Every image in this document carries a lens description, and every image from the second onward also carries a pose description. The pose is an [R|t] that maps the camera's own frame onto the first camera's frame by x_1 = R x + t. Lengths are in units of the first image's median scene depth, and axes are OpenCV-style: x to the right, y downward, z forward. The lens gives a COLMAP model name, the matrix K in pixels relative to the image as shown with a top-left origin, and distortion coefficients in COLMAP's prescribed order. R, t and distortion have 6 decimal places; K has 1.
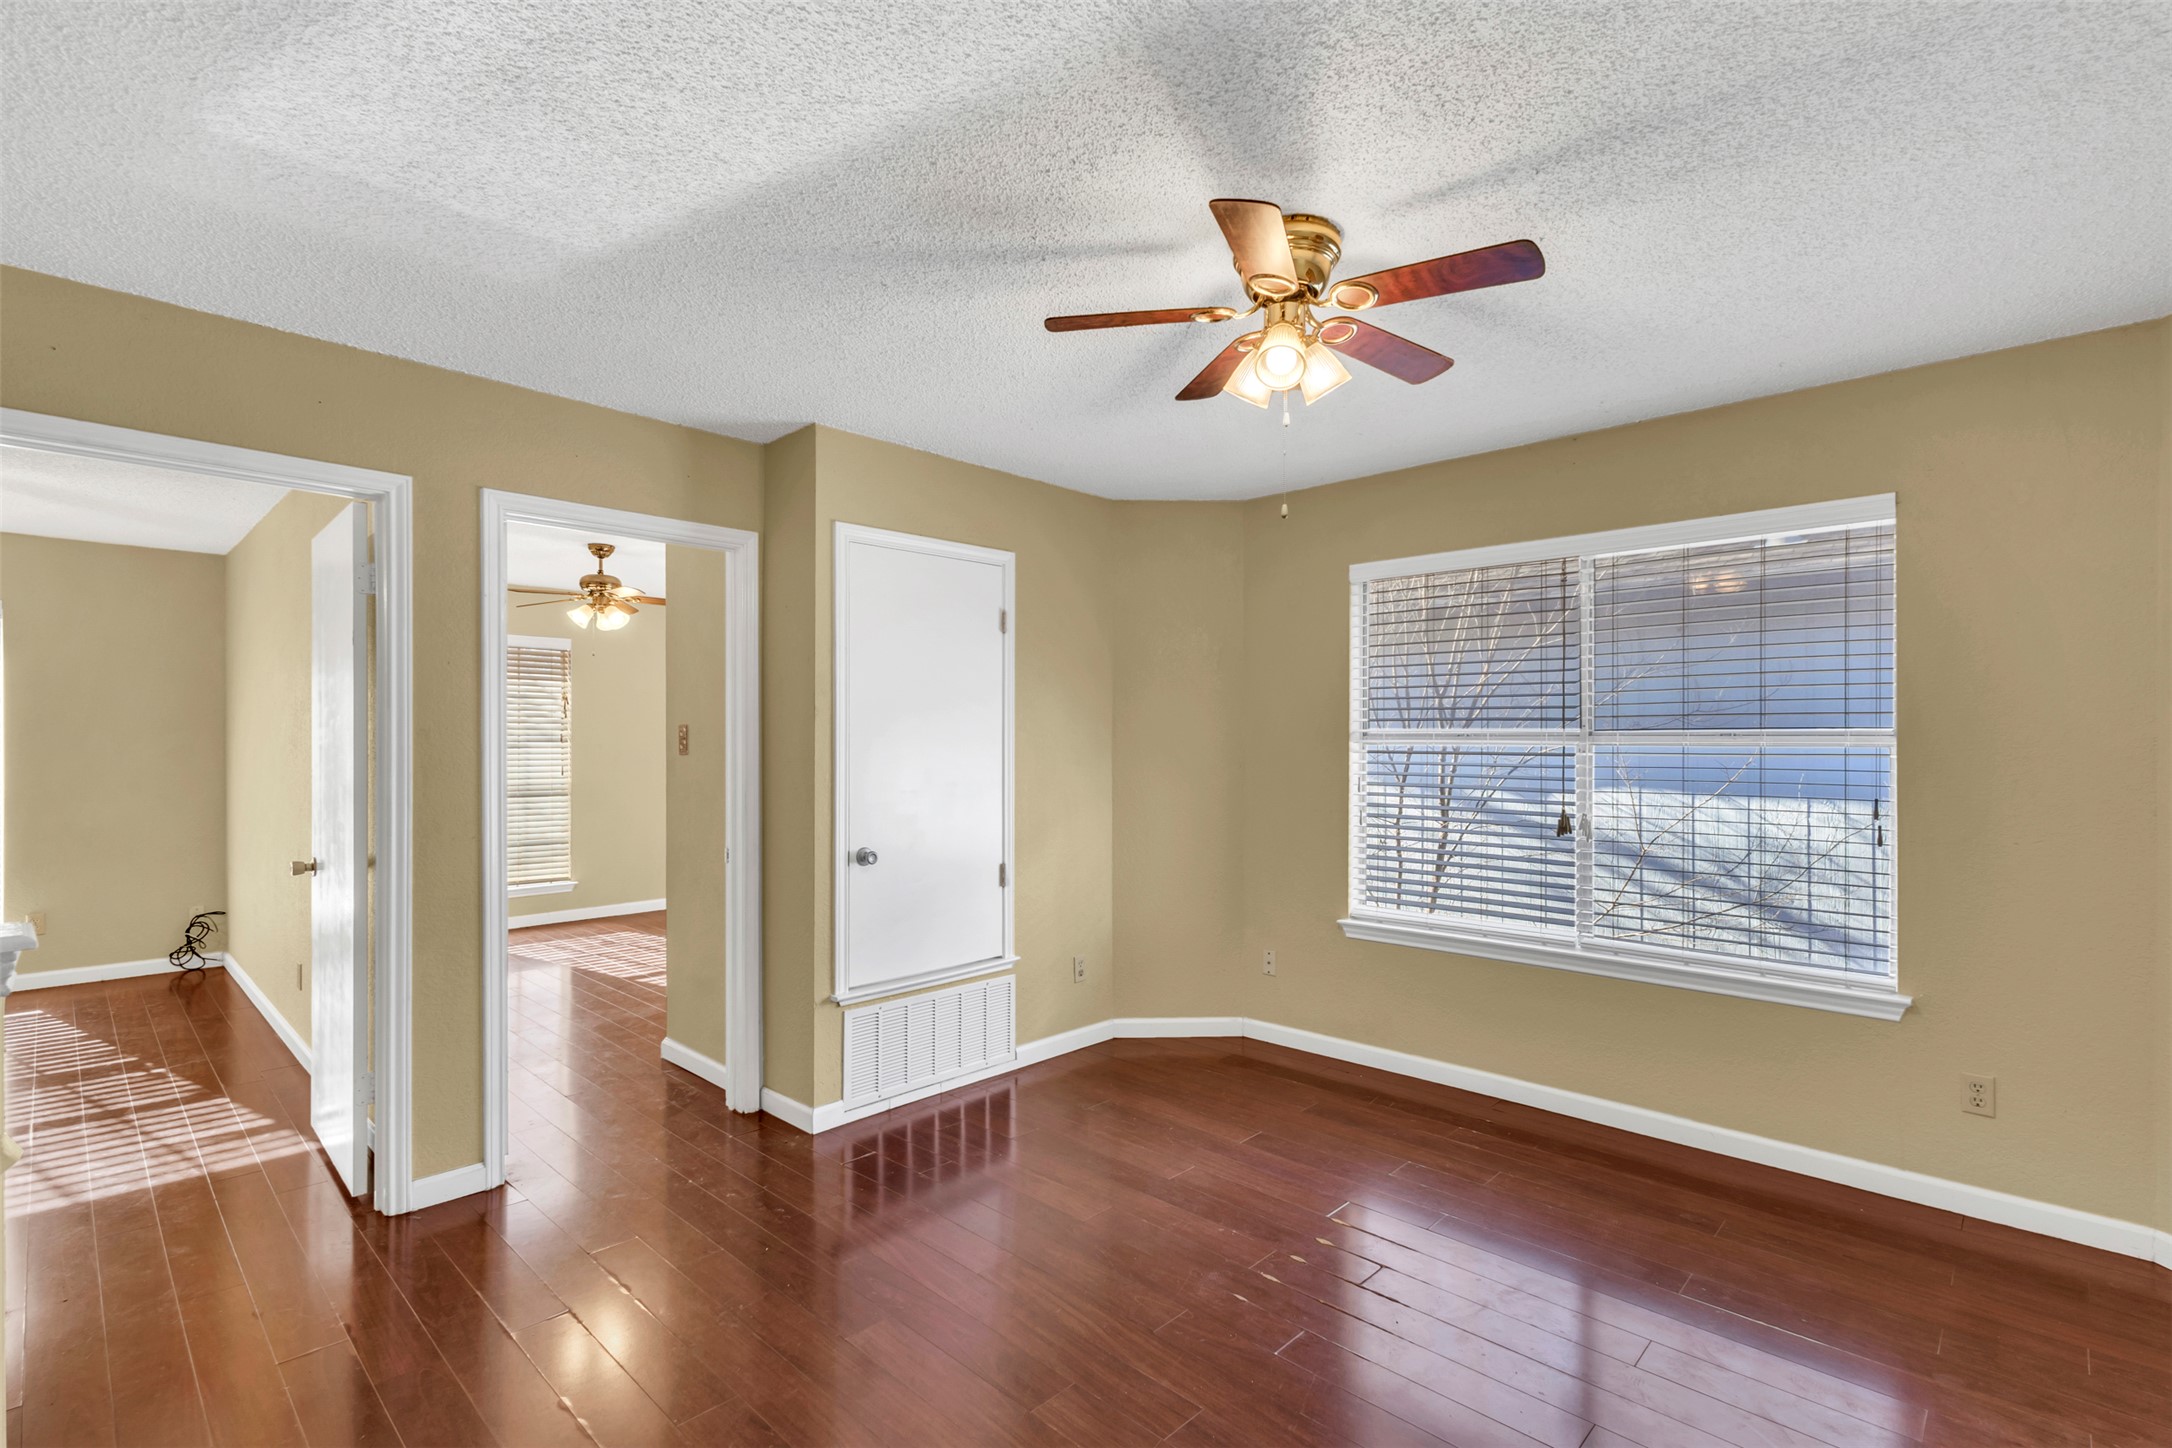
lens RADIAL K [[1020.1, 0, 1091.4], [0, 1020.1, 731.4], [0, 0, 1]] dist [0.003656, -0.002547]
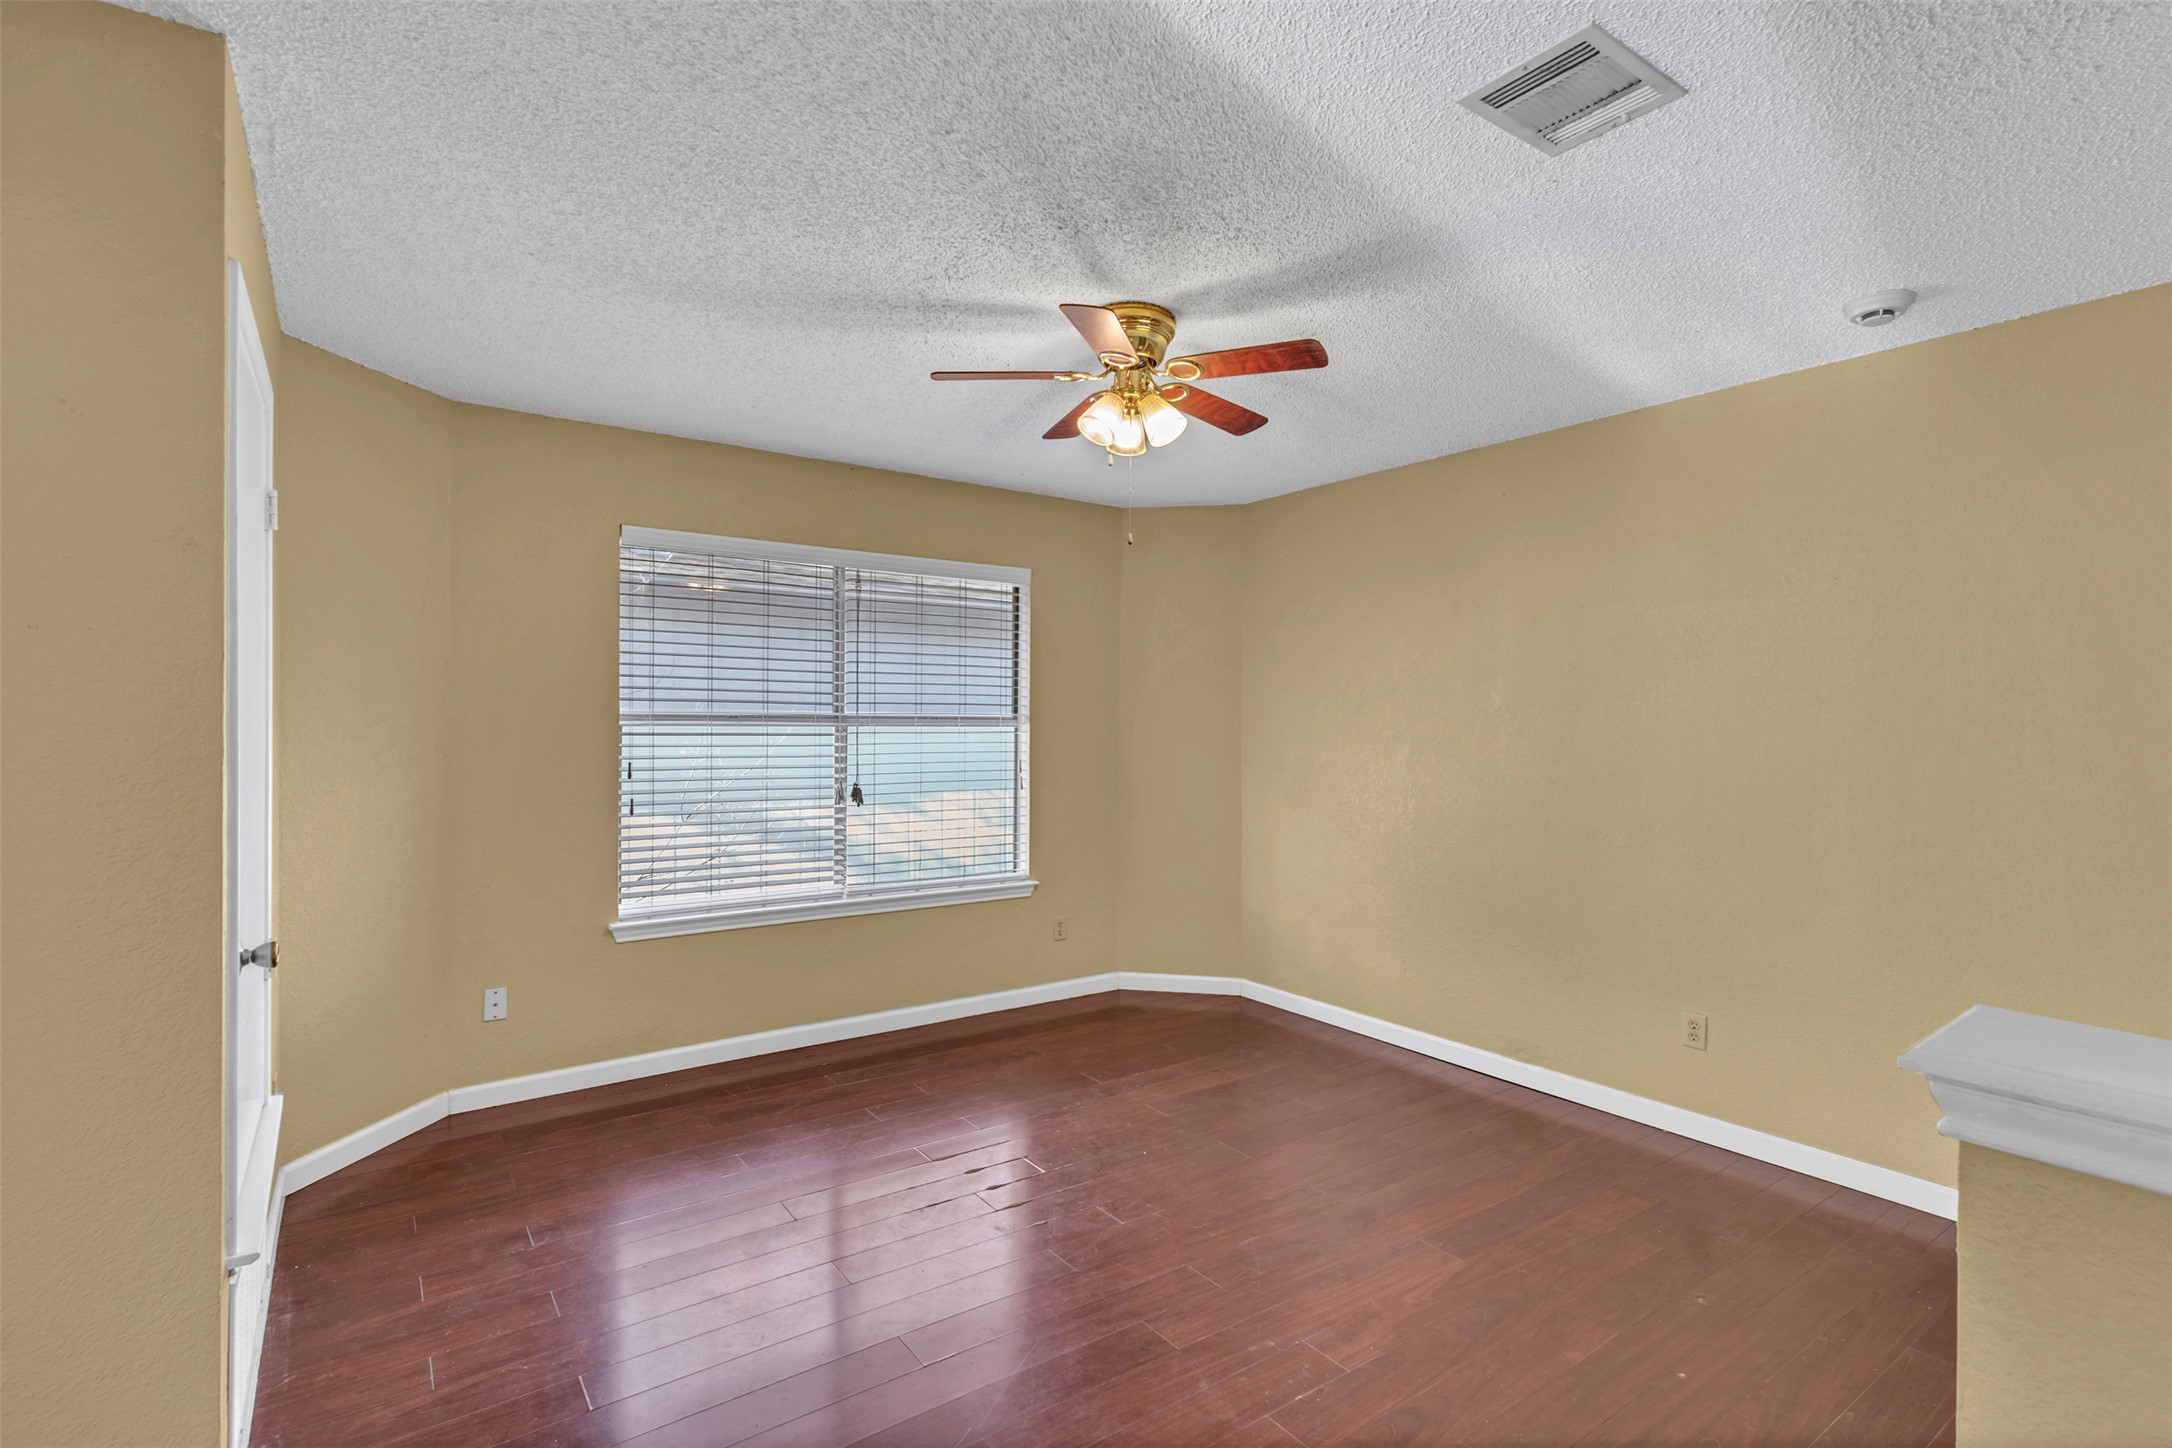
lens RADIAL K [[1020.1, 0, 1091.3], [0, 1020.1, 724.0], [0, 0, 1]] dist [0.003656, -0.002547]
pose [[0.171582, -0.002207, 0.985167, -0.683447], [-0.013594, 0.999897, 0.004608, 0.001602], [-0.985076, -0.014183, 0.171535, 0.549771]]
